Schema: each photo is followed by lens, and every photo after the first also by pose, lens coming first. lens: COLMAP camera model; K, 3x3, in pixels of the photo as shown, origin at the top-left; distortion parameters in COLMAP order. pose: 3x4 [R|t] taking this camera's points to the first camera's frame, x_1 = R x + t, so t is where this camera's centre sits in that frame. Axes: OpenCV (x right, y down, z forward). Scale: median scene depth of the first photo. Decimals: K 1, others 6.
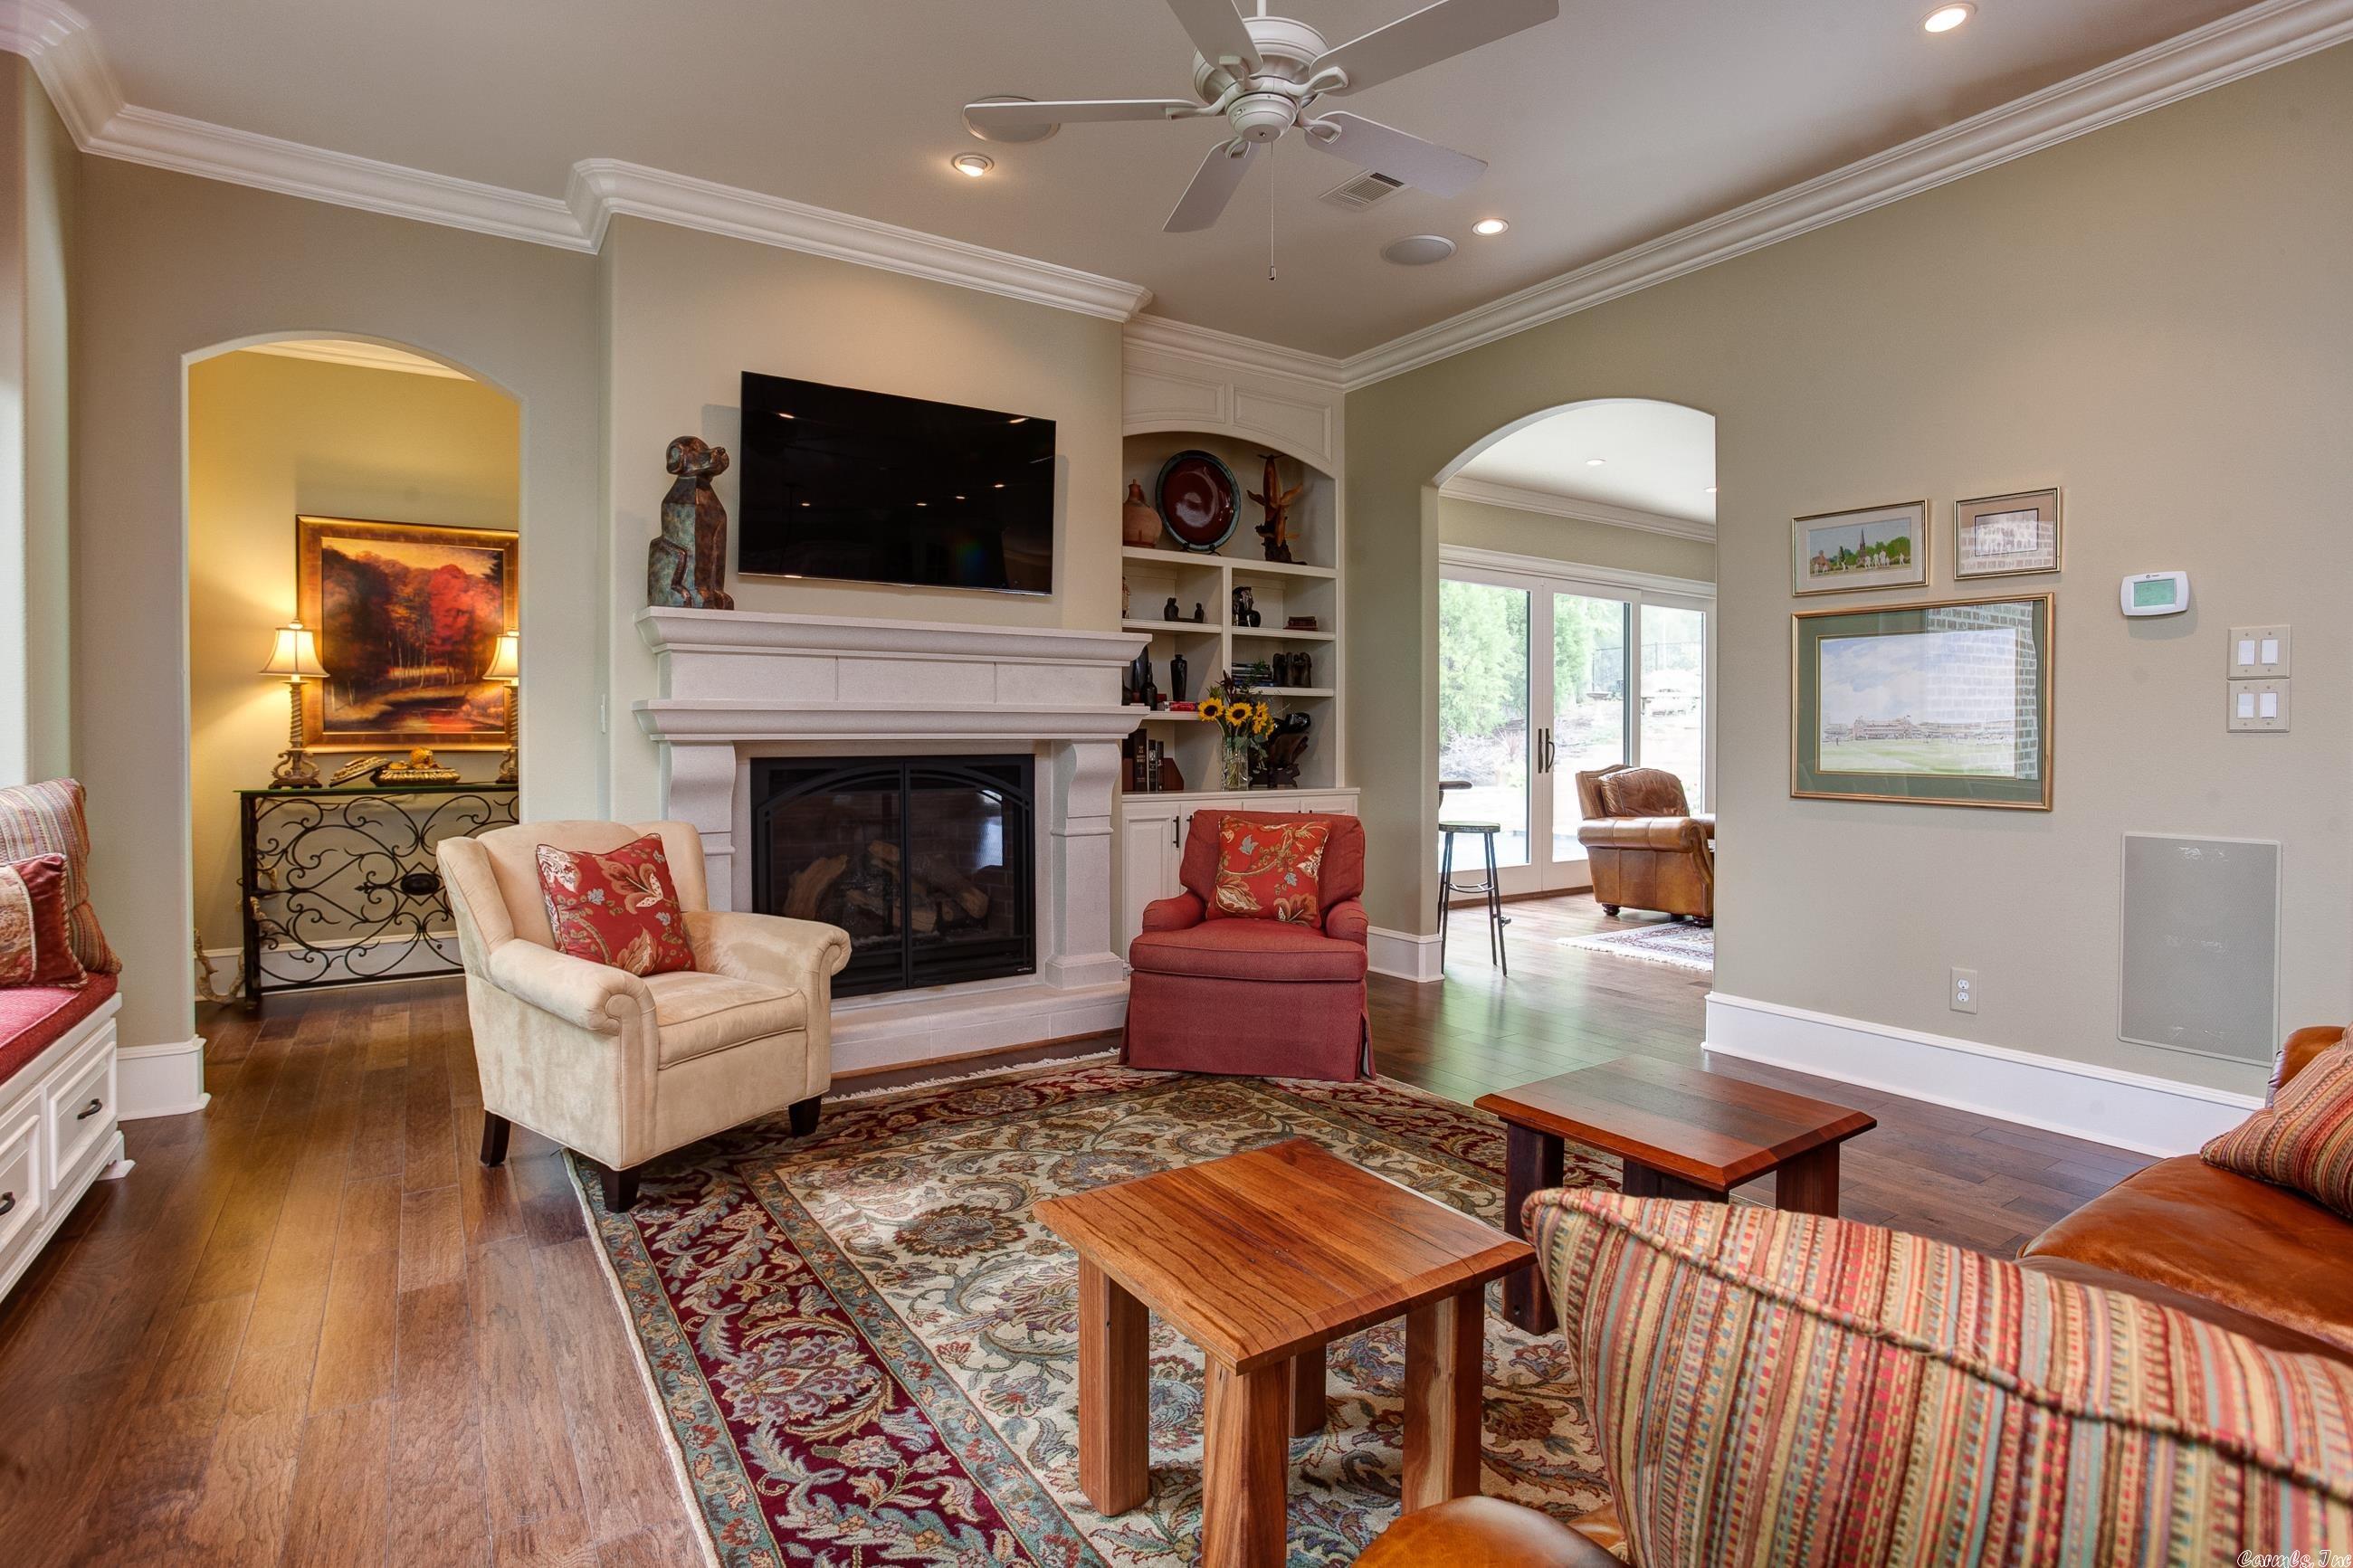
lens RADIAL K [[1163.4, 0, 1177.9], [0, 1163.4, 750.6], [0, 0, 1]] dist [-0.082992, 0.032916]
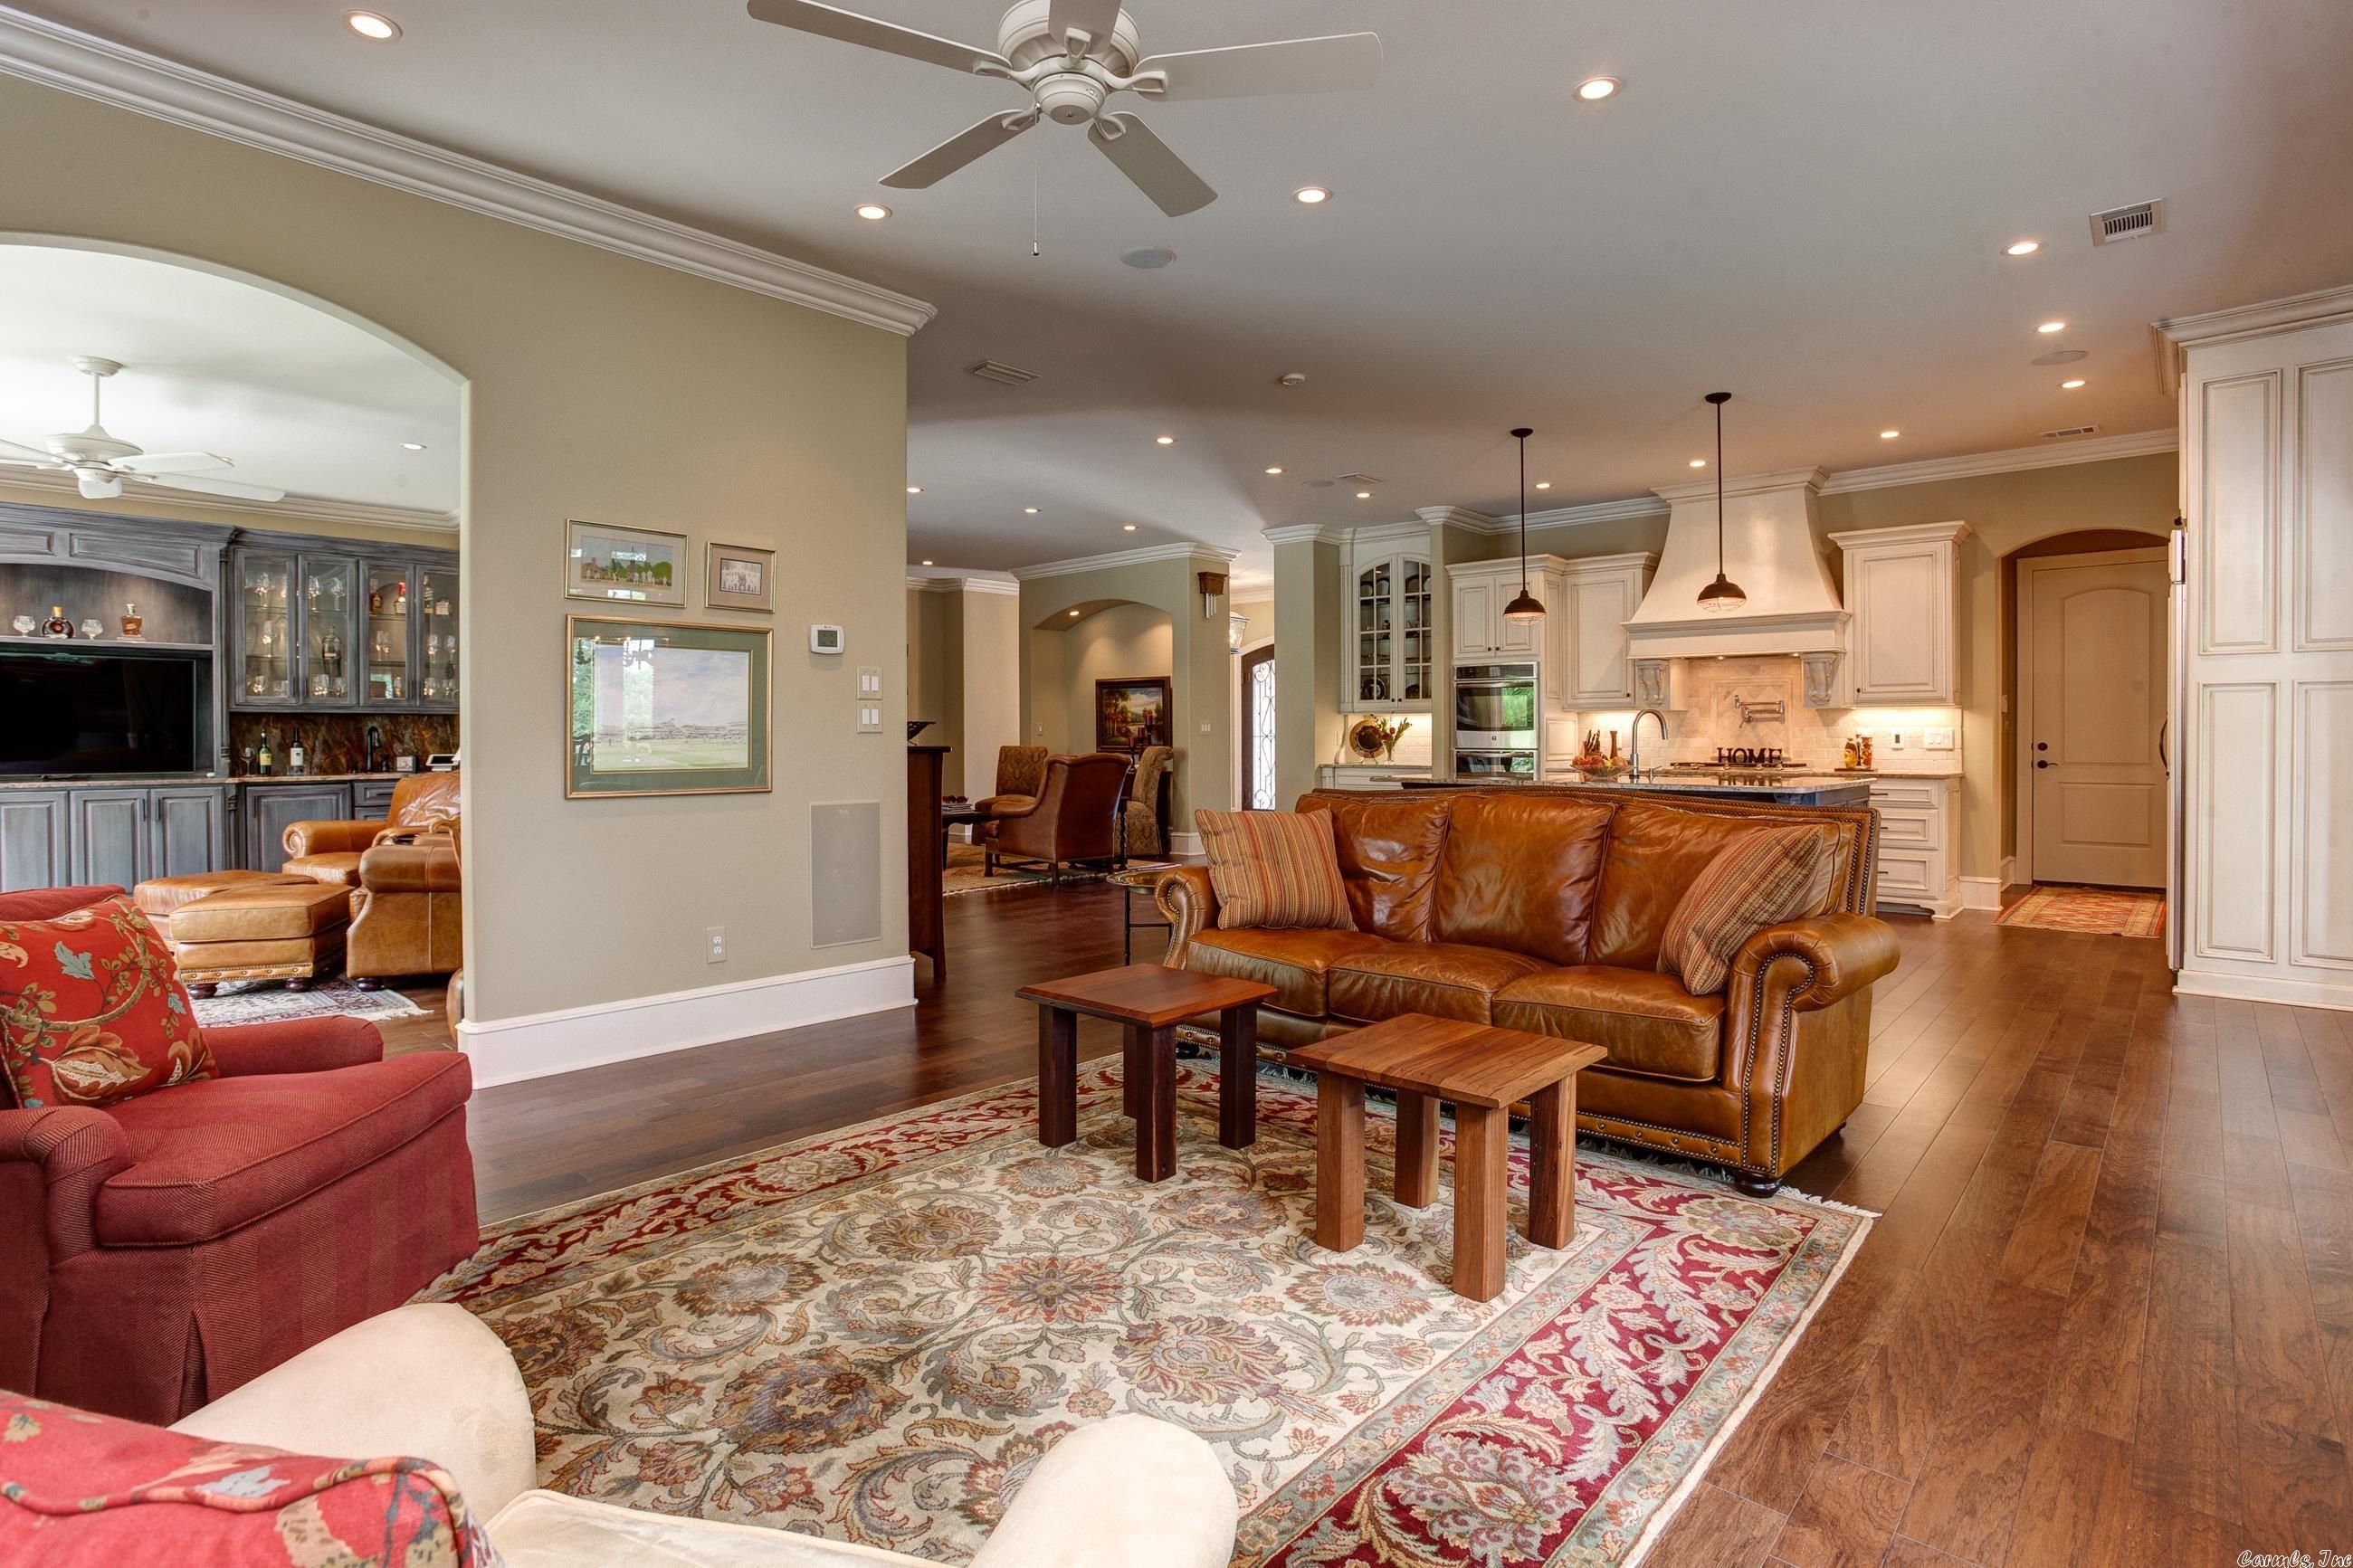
lens RADIAL K [[1163.4, 0, 1177.9], [0, 1163.4, 750.6], [0, 0, 1]] dist [-0.082992, 0.032916]
pose [[-0.241695, -0.013098, 0.970264, -0.679346], [0.016151, 0.999716, 0.017519, -0.012263], [-0.970218, 0.019905, -0.241415, 0.877760]]
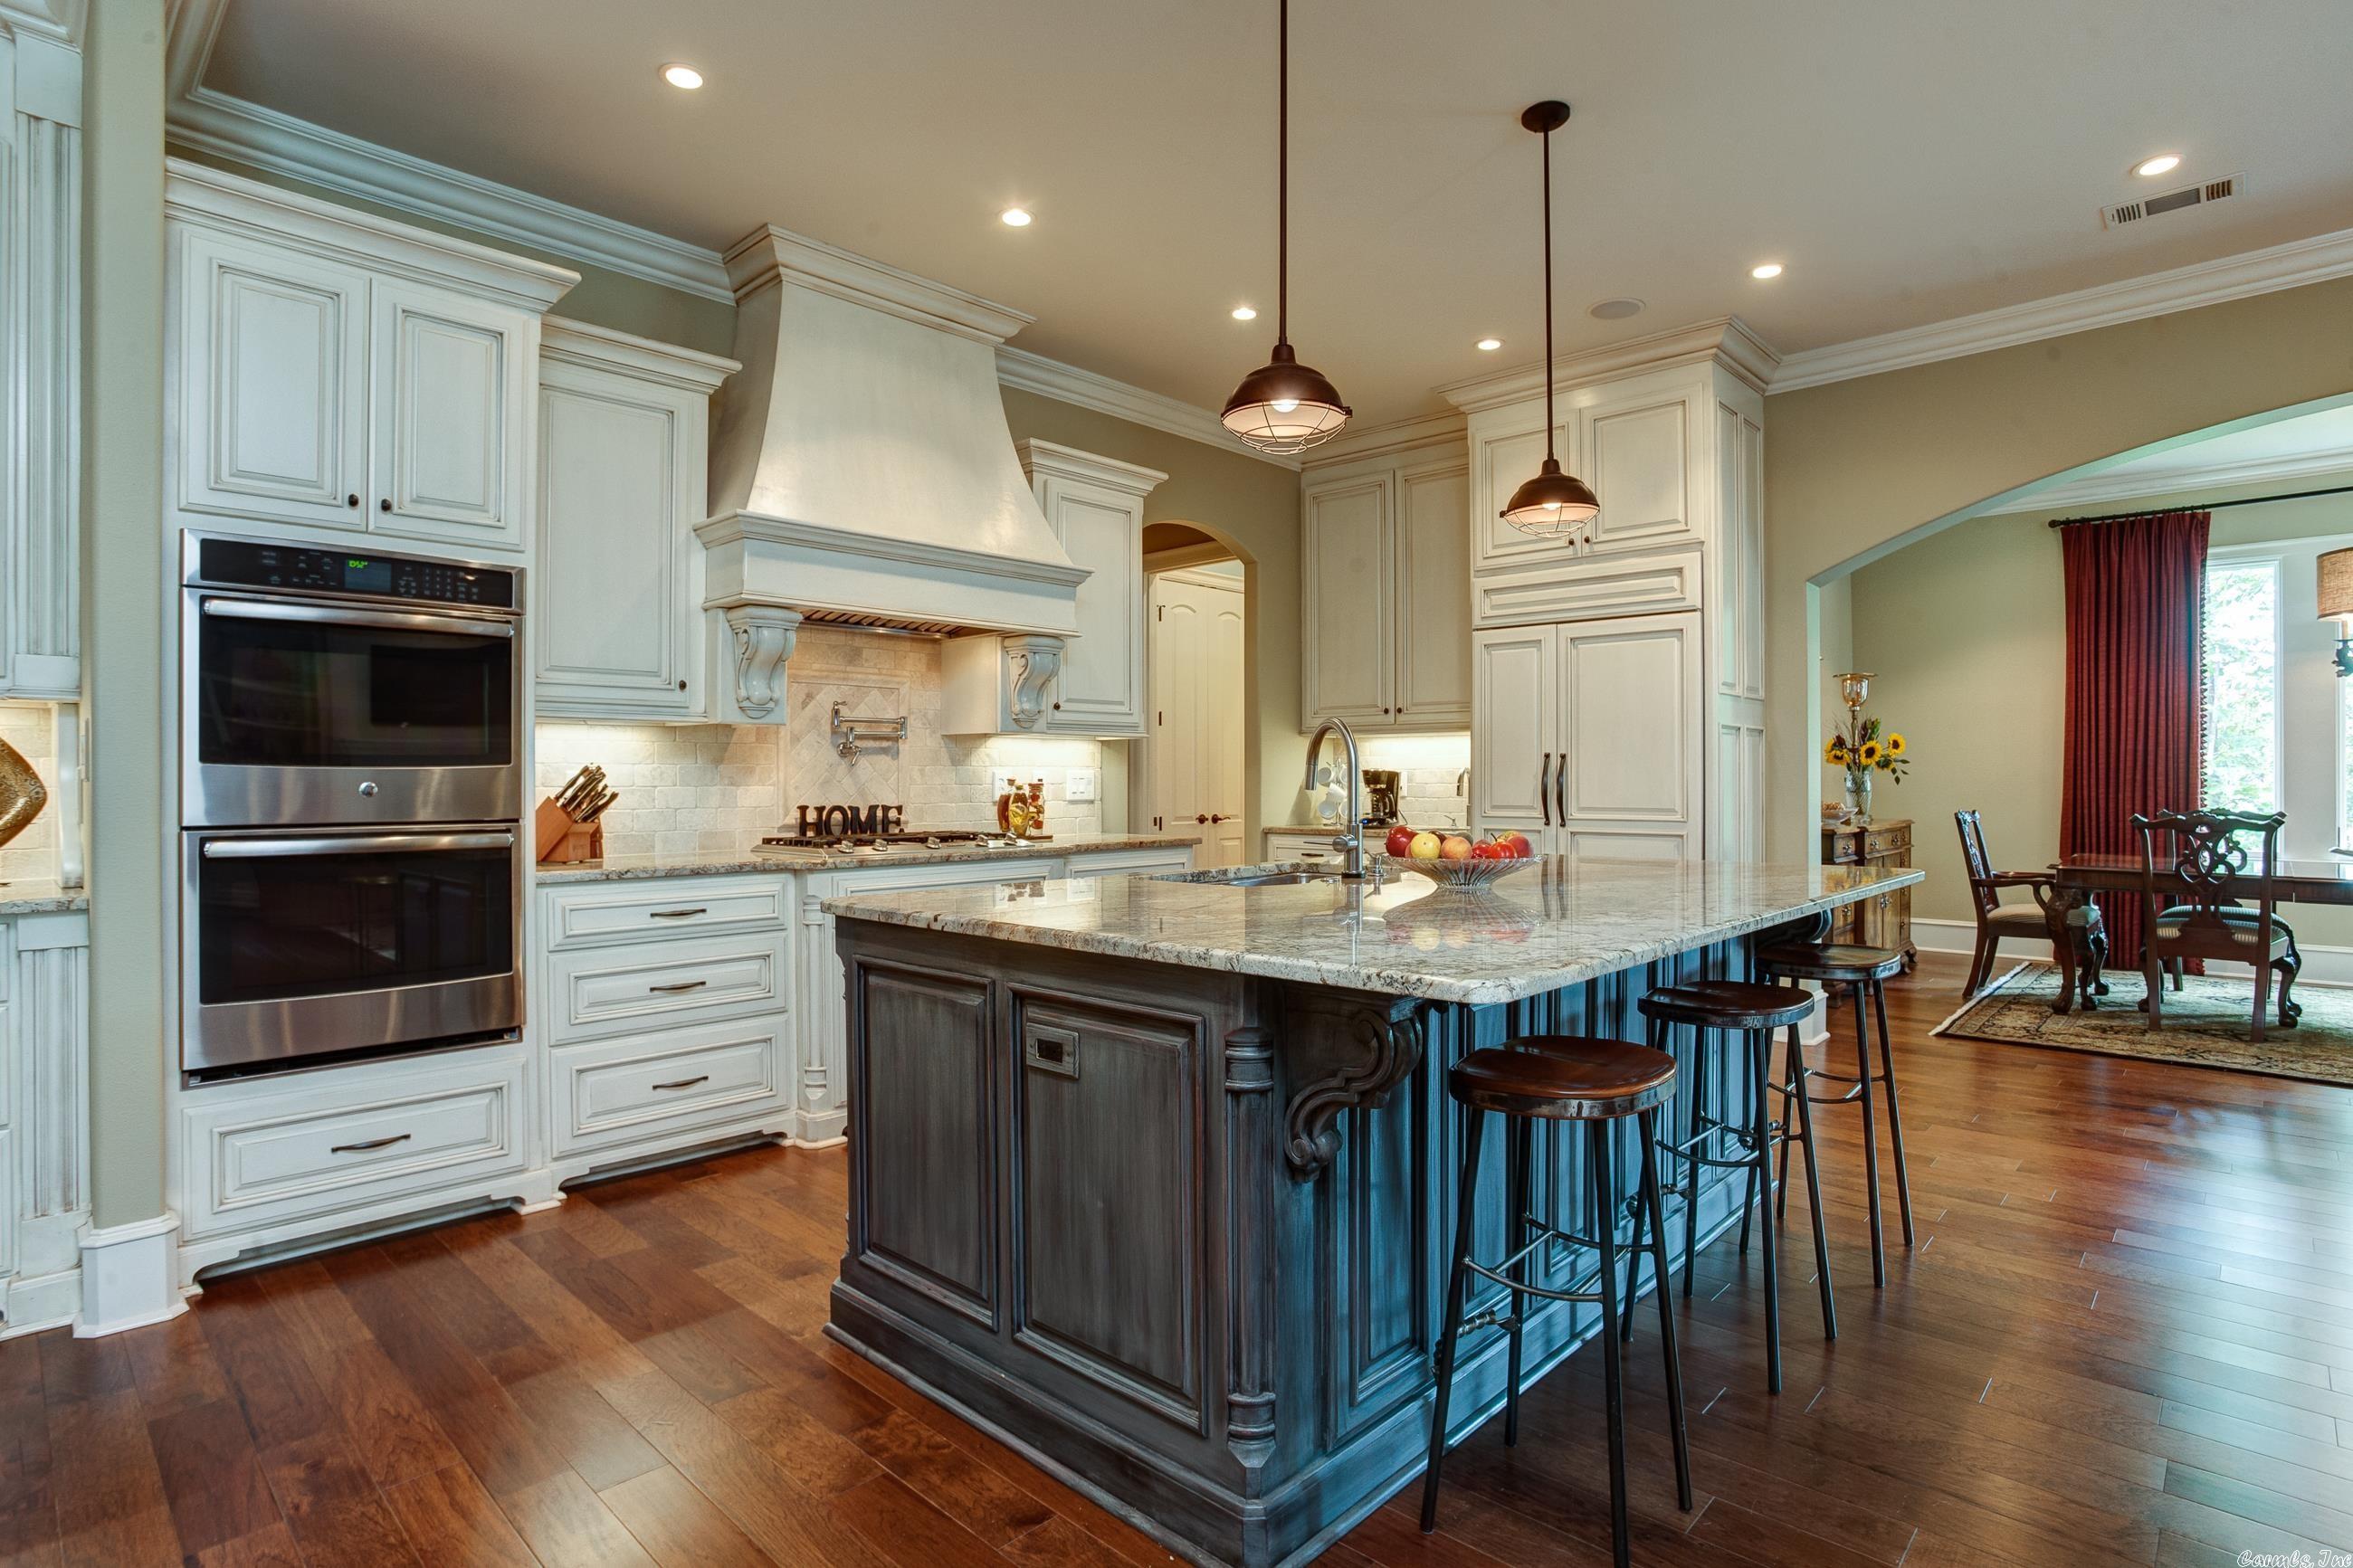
lens RADIAL K [[1193.7, 0, 1176.5], [0, 1193.7, 784.0], [0, 0, 1]] dist [-0.059581, 0.000172]
pose [[-0.976632, 0.002526, -0.214903, 1.461002], [-0.001010, 0.999866, 0.016342, -0.000570], [0.214916, 0.016177, -0.976499, 0.440919]]
